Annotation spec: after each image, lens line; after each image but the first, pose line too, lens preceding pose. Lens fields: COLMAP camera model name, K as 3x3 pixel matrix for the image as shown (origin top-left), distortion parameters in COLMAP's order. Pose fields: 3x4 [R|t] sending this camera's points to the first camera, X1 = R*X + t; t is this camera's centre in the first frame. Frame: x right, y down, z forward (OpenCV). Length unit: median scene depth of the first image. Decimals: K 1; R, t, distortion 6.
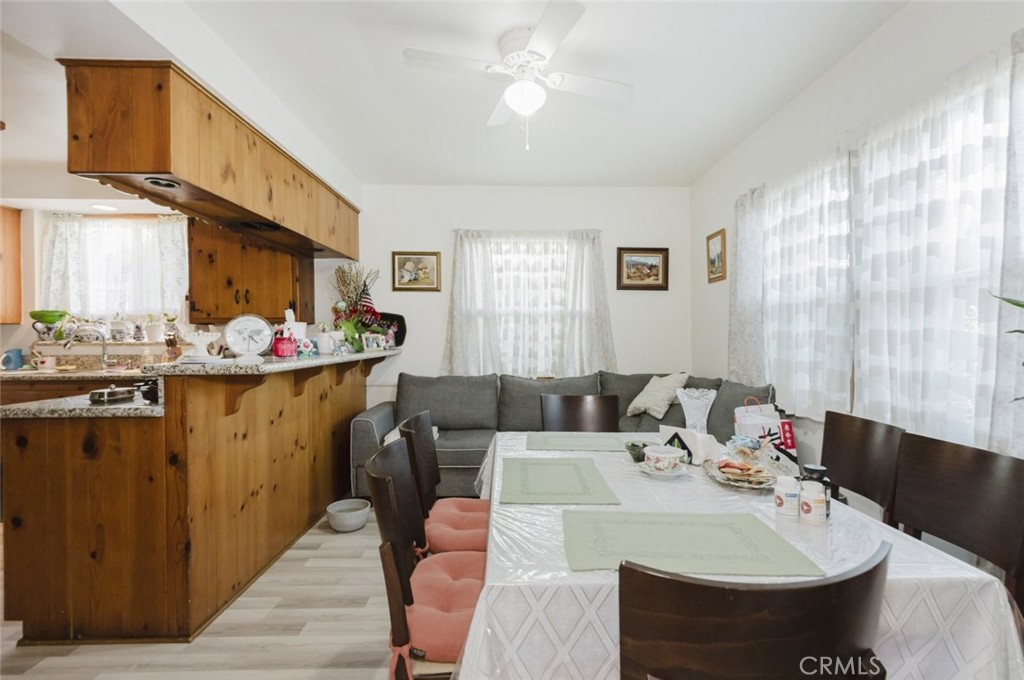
lens RADIAL K [[471.6, 0, 525.5], [0, 471.6, 329.6], [0, 0, 1]] dist [0.000870, -0.000228]
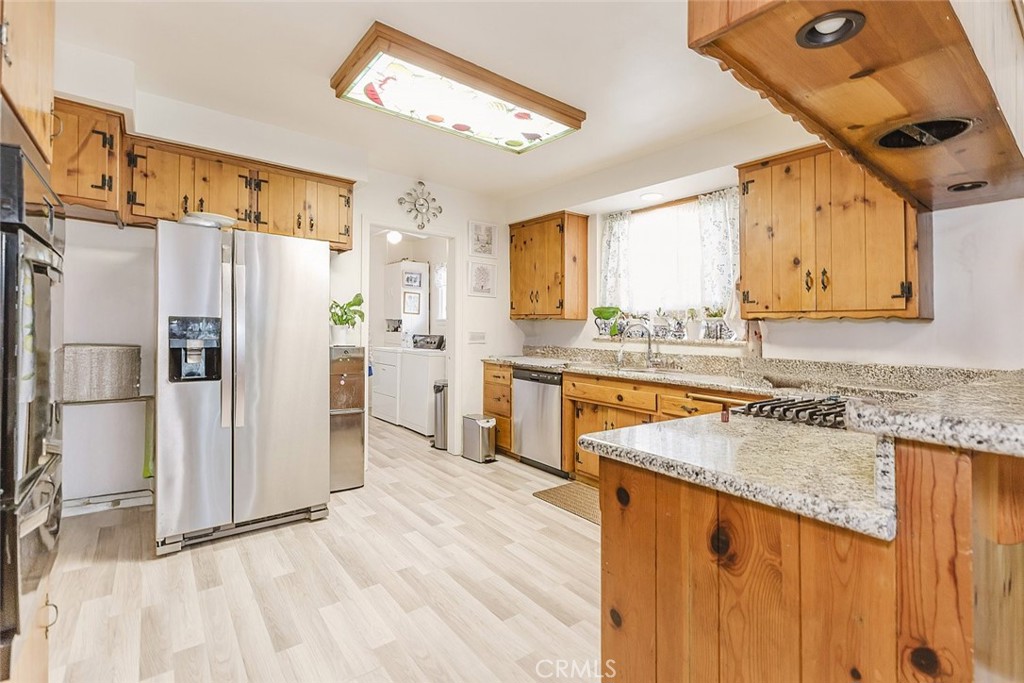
lens RADIAL K [[479.6, 0, 512.0], [0, 479.6, 341.5], [0, 0, 1]] dist [0.001515, 0.000324]
pose [[0.584222, 0.034923, -0.810842, -0.271073], [-0.013287, 0.999351, 0.033468, 0.002630], [0.811485, -0.008779, 0.584307, 0.212892]]
